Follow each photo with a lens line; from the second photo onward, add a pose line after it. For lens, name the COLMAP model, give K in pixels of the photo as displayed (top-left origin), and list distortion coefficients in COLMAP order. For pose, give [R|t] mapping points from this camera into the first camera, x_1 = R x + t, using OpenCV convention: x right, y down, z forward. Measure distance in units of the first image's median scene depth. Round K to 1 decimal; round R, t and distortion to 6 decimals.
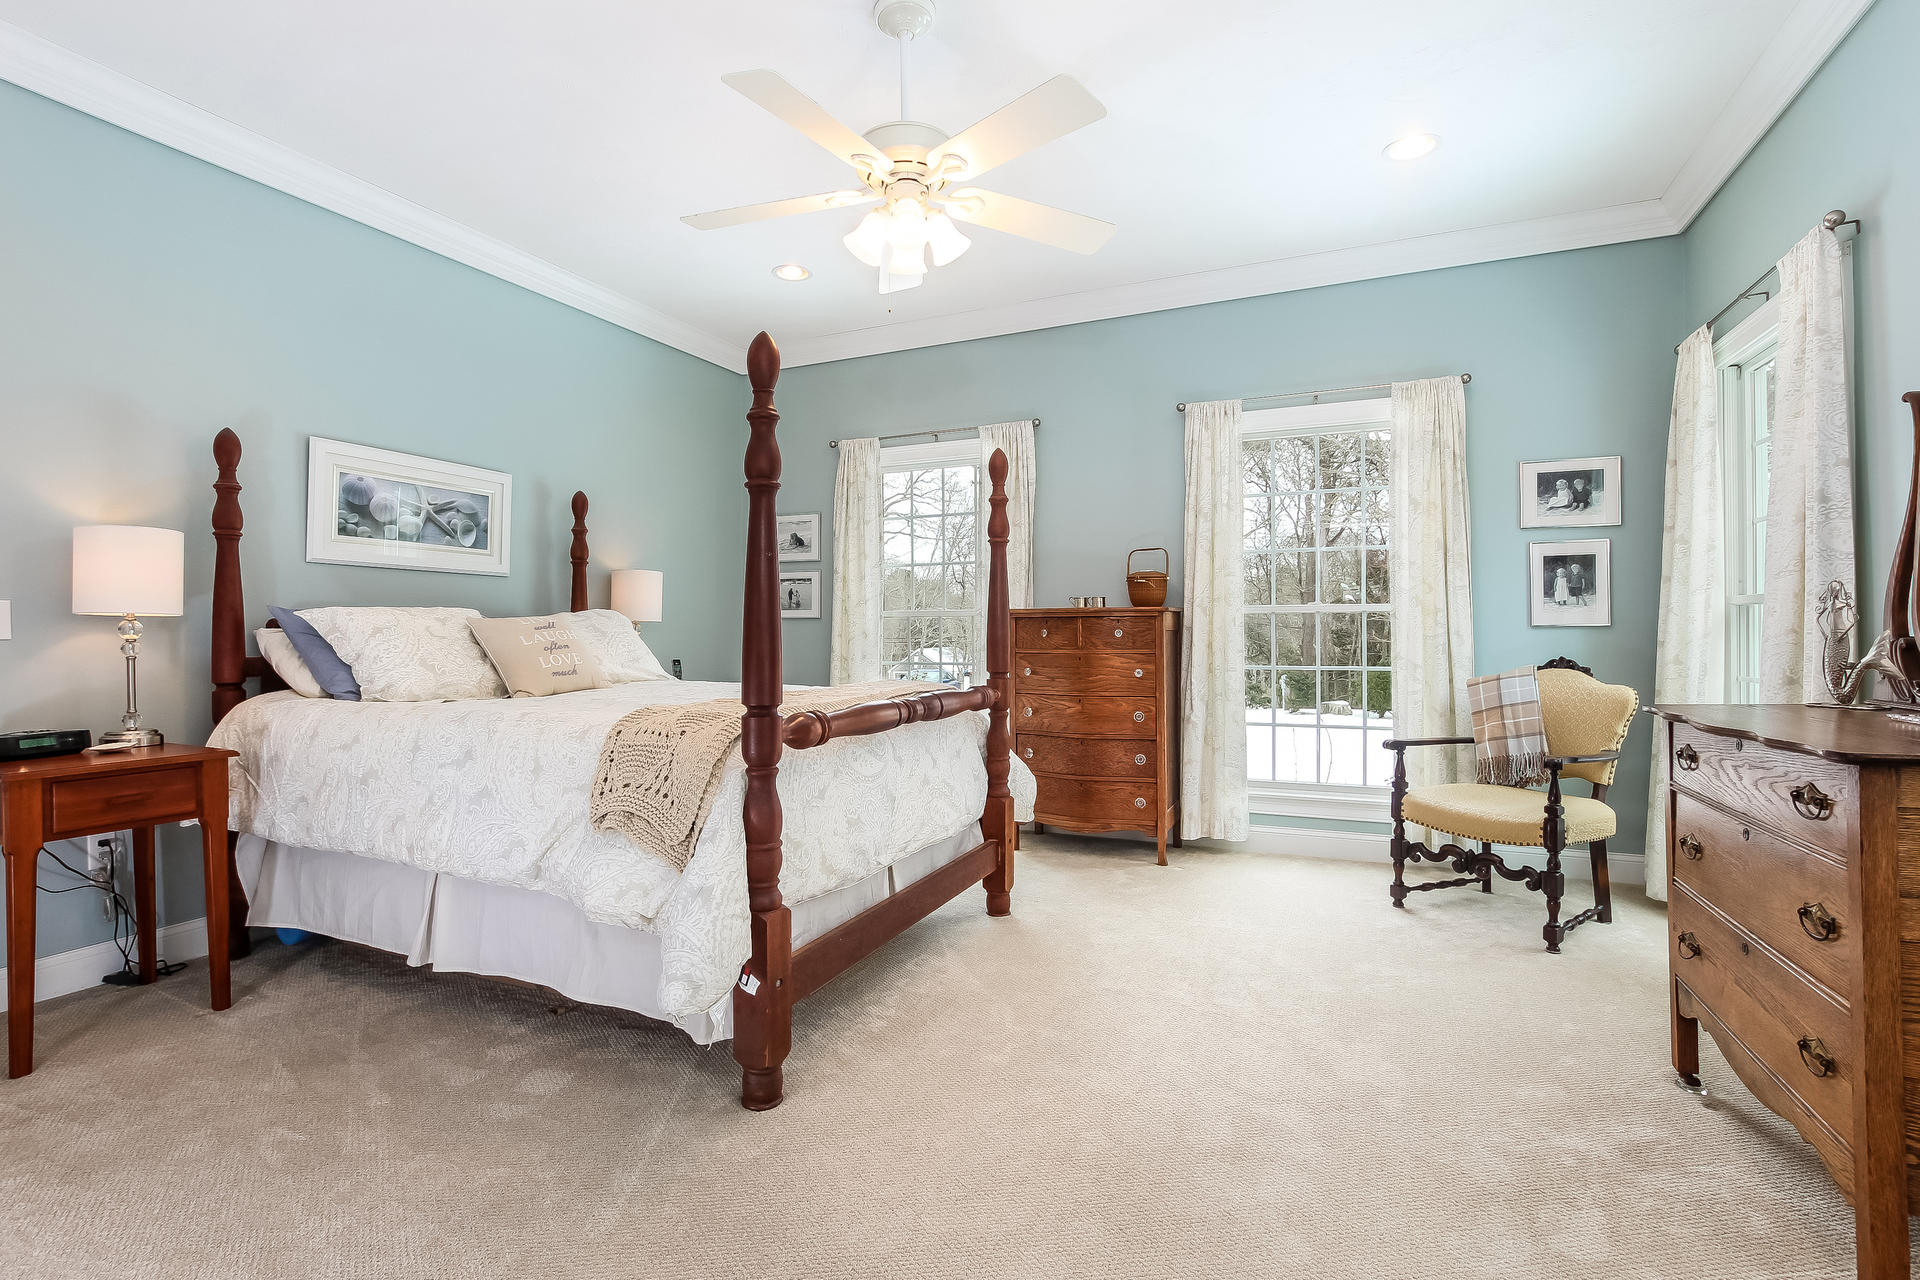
lens RADIAL K [[898.3, 0, 962.4], [0, 898.3, 626.6], [0, 0, 1]] dist [-0.022842, 0.001371]
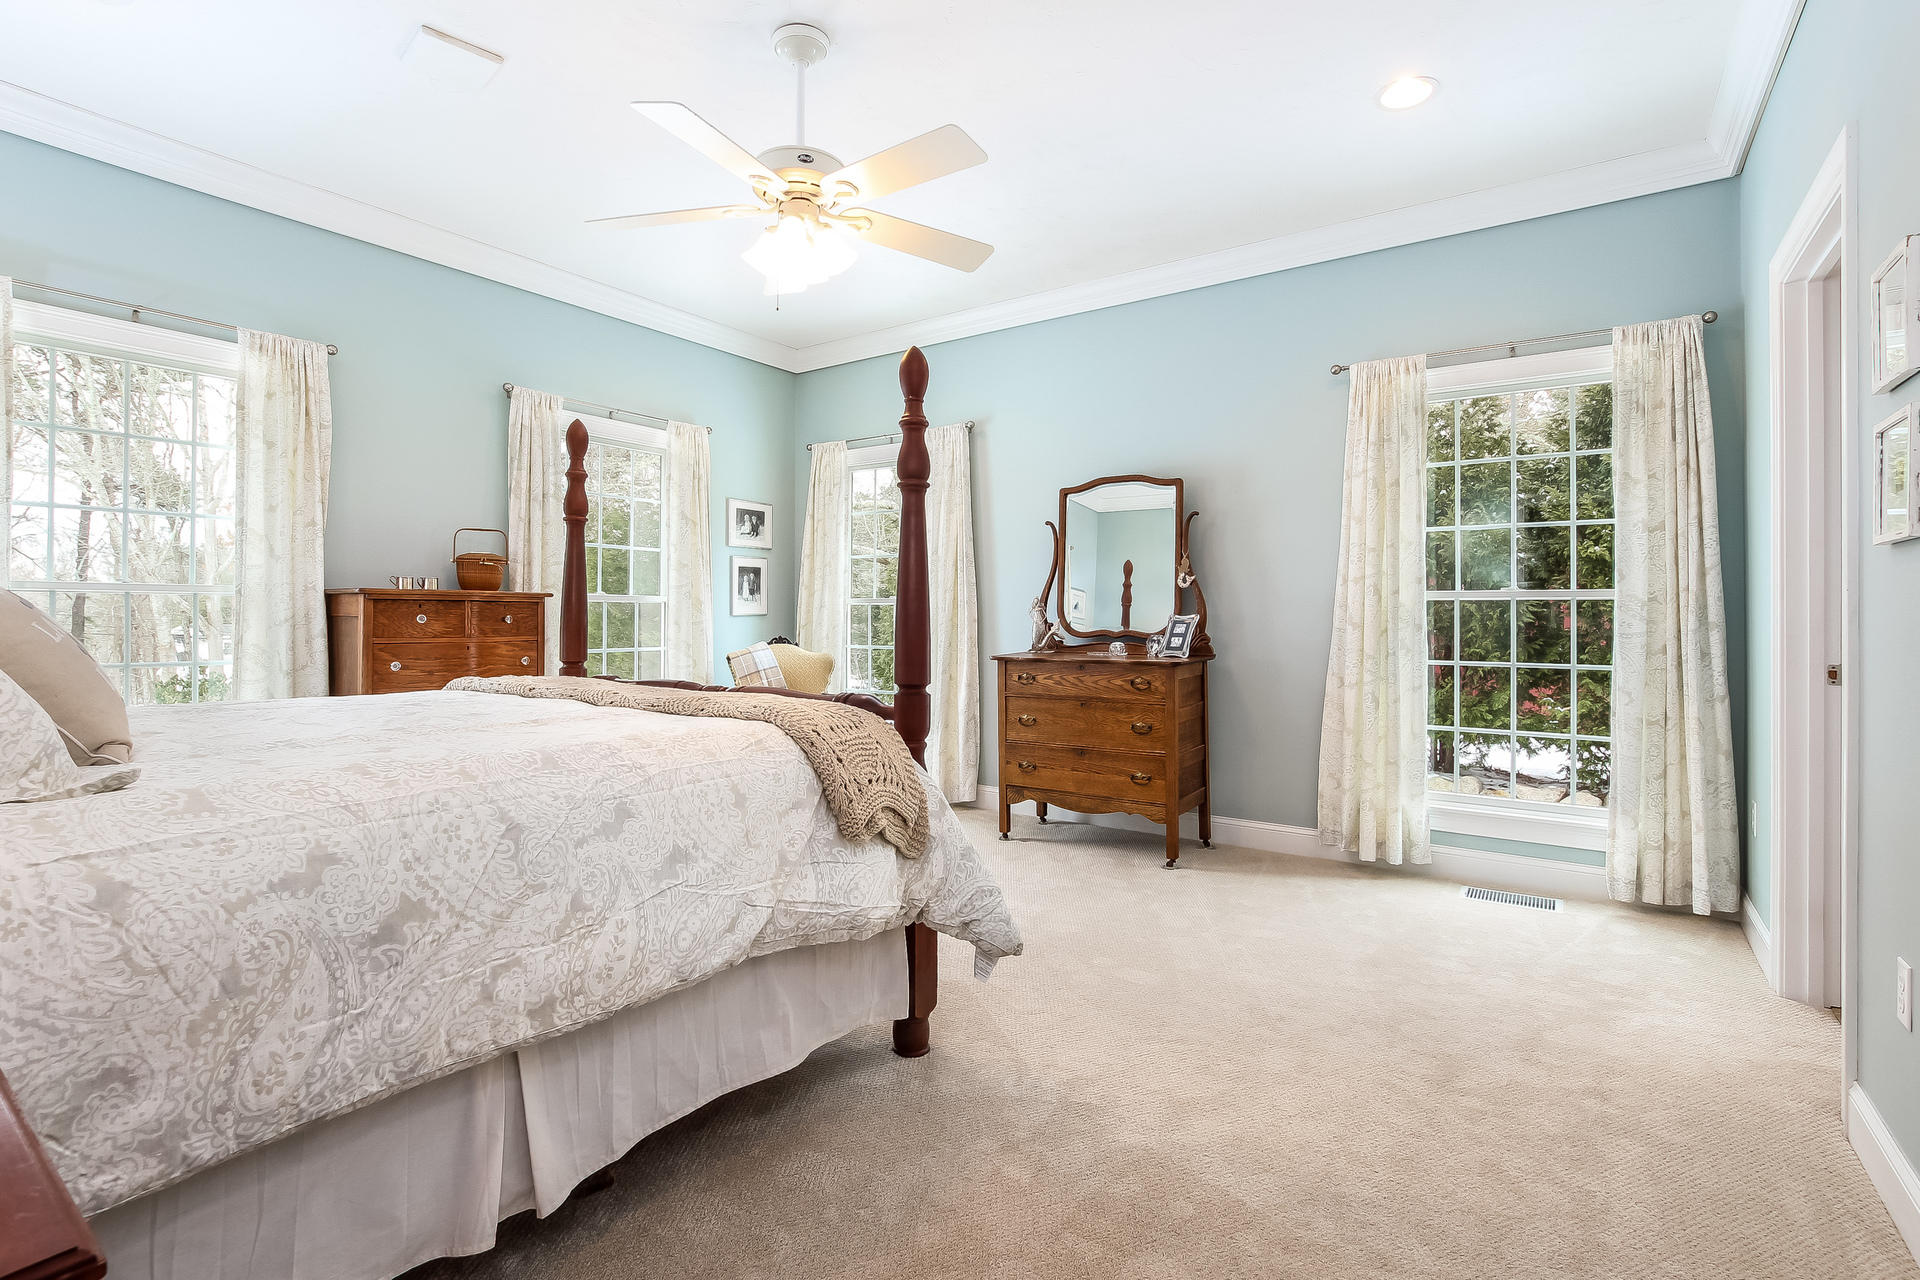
lens RADIAL K [[898.3, 0, 912.6], [0, 898.3, 621.3], [0, 0, 1]] dist [-0.022842, 0.001371]
pose [[0.208106, 0.000598, 0.978106, -1.108650], [-0.006951, 0.999975, 0.000867, 0.010185], [-0.978082, -0.006979, 0.208105, 0.668200]]
